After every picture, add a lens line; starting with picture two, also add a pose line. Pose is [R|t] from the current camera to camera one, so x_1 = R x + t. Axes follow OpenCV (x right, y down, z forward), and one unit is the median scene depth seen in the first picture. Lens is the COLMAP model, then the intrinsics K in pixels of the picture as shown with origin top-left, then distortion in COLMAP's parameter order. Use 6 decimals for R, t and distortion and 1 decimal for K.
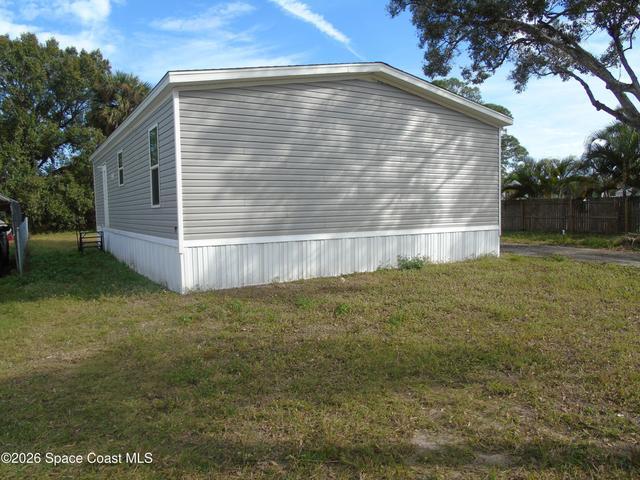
lens RADIAL K [[473.7, 0, 315.5], [0, 473.7, 242.6], [0, 0, 1]] dist [-0.037195, 0.014499]
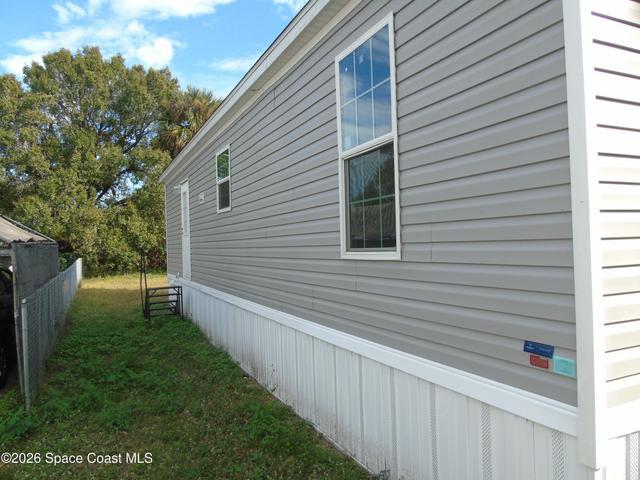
lens RADIAL K [[473.7, 0, 315.5], [0, 473.7, 242.6], [0, 0, 1]] dist [-0.037195, 0.014499]
pose [[0.994386, -0.003712, -0.105745, -0.105525], [-0.003980, 0.997365, -0.072437, -0.019053], [0.105735, 0.072451, 0.991751, 0.198343]]
